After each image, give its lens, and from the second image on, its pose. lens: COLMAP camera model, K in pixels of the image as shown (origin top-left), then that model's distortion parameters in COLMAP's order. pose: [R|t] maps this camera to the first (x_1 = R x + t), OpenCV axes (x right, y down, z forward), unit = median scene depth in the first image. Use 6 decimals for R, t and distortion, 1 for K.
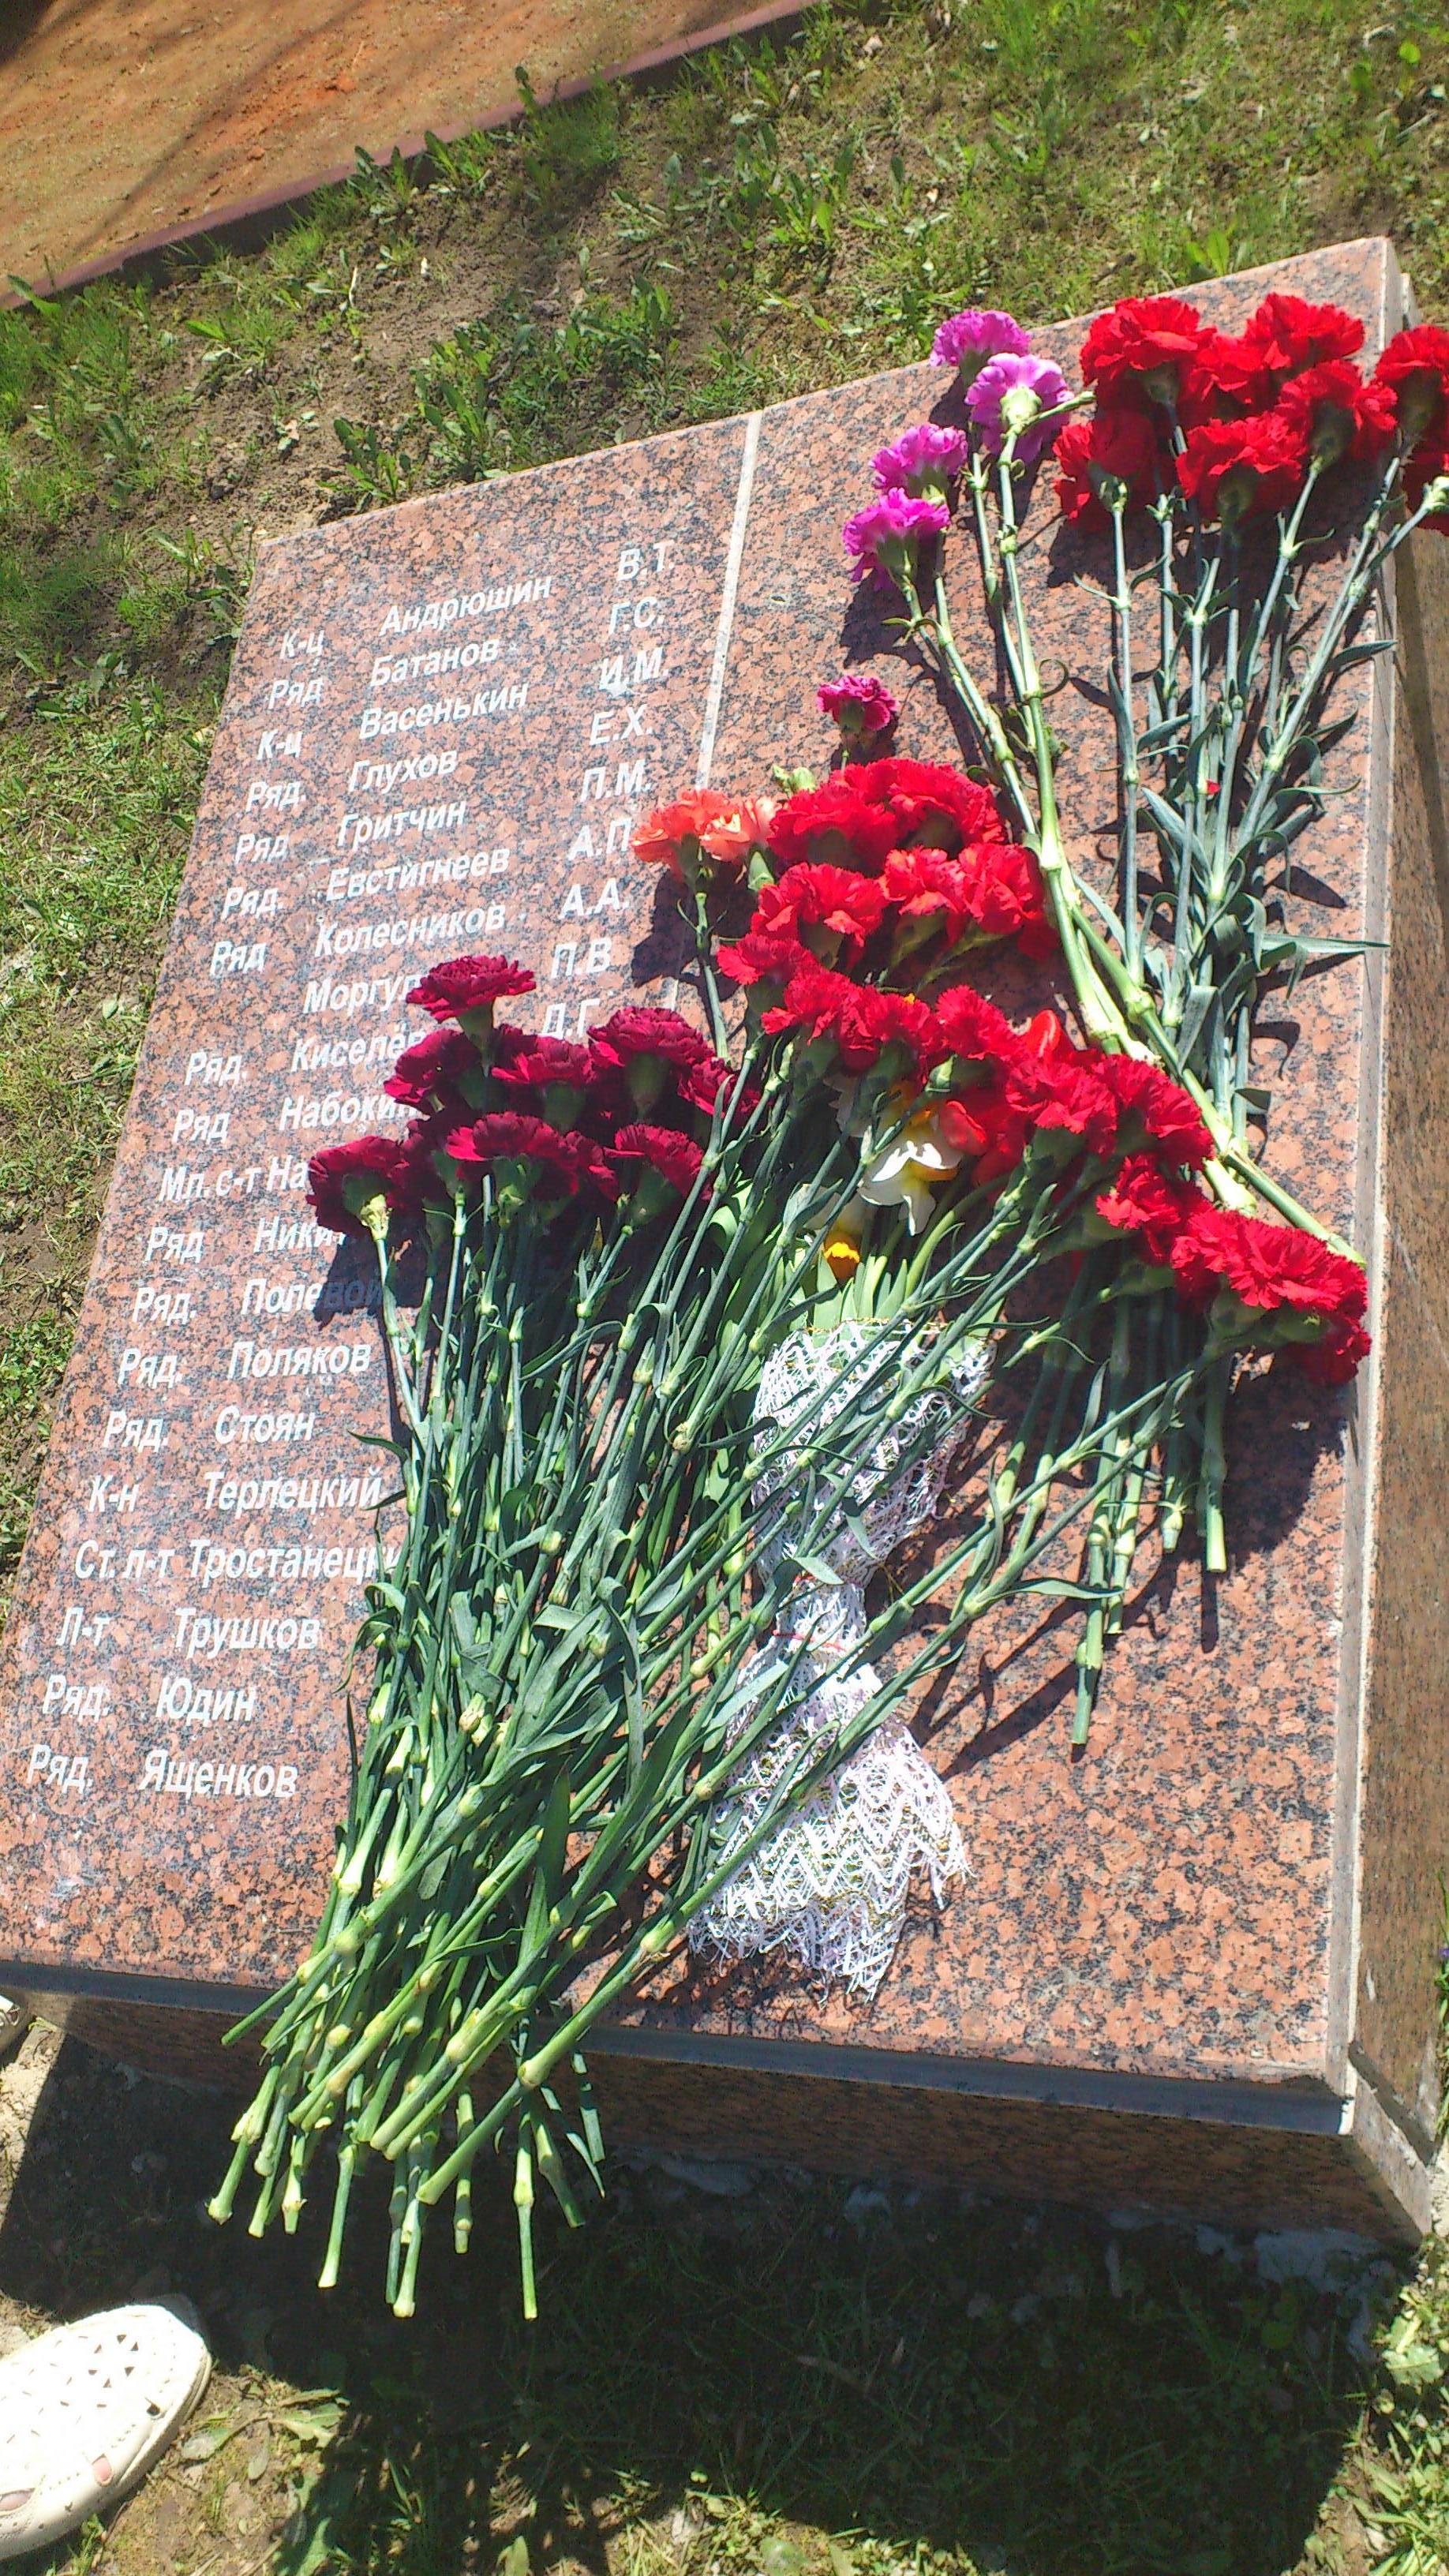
lens RADIAL K [[2276.2, 0, 721.7], [0, 2276.2, 1290.9], [0, 0, 1]] dist [0.010432, -0.050505]
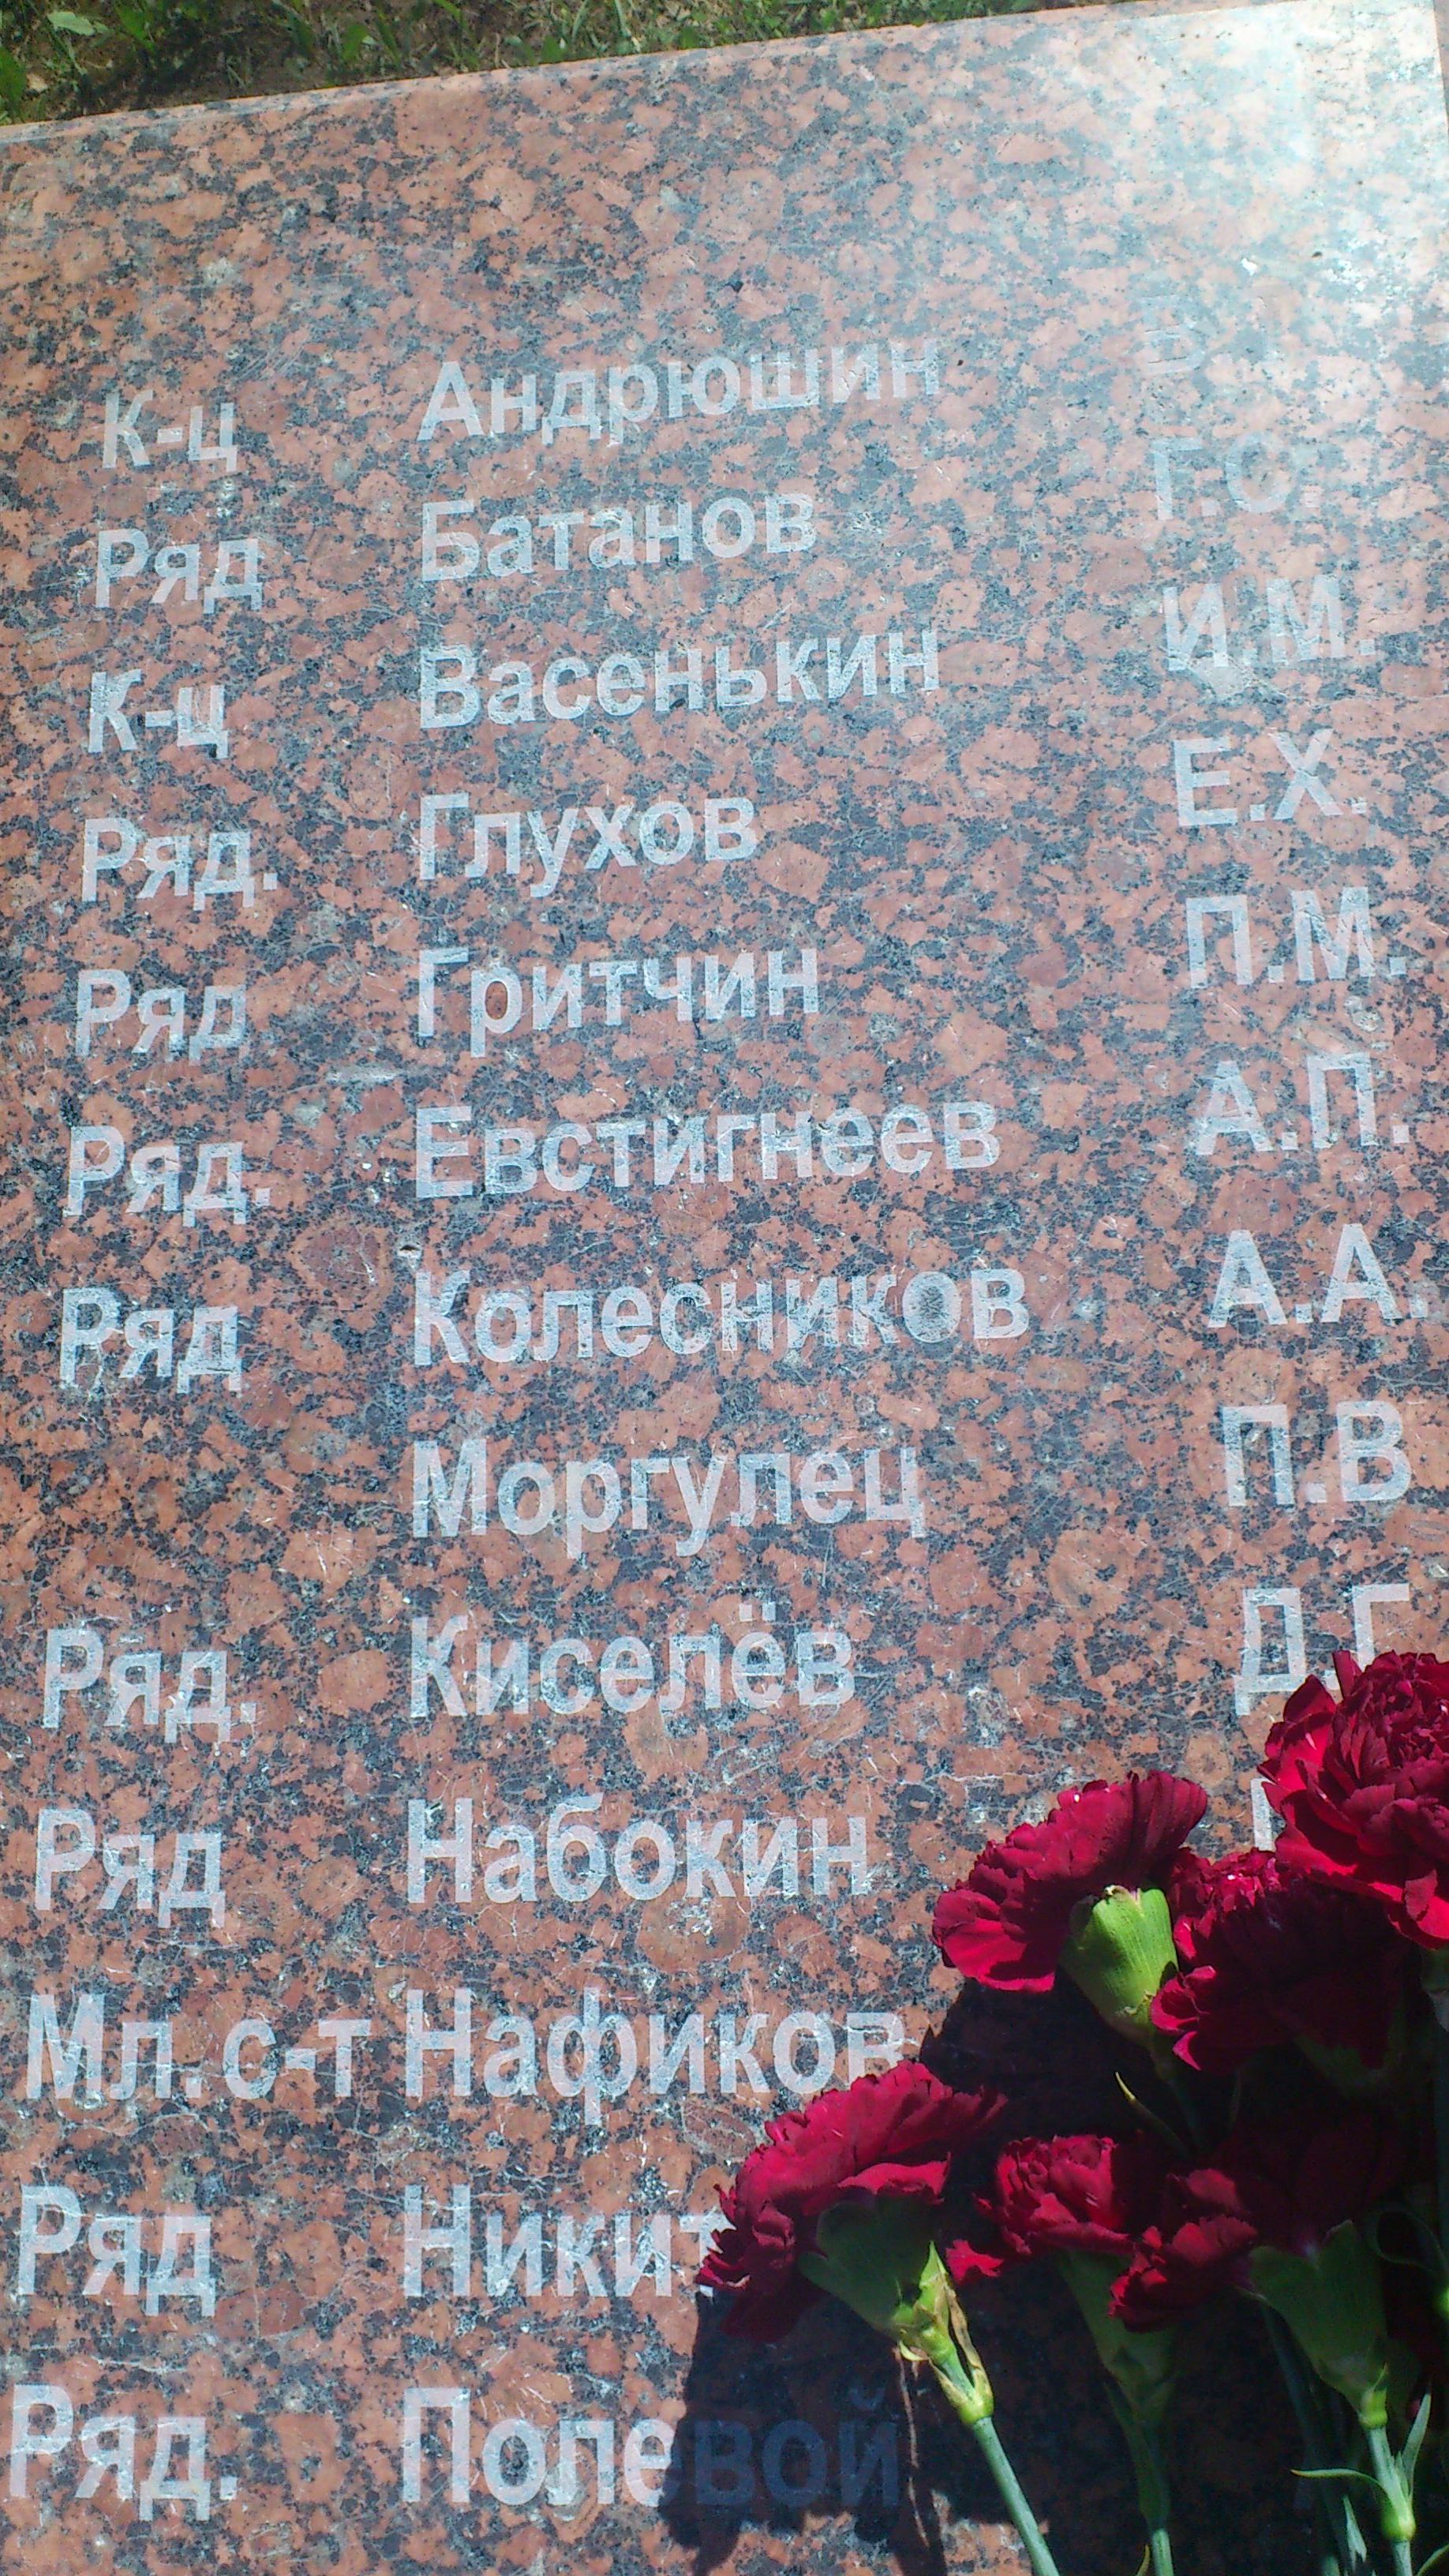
lens RADIAL K [[2276.2, 0, 730.9], [0, 2276.2, 1276.7], [0, 0, 1]] dist [0.010432, -0.050505]
pose [[0.926490, -0.057320, 0.371928, -0.269087], [0.008663, 0.991318, 0.131198, -0.210173], [-0.376219, -0.118332, 0.918943, 0.648881]]
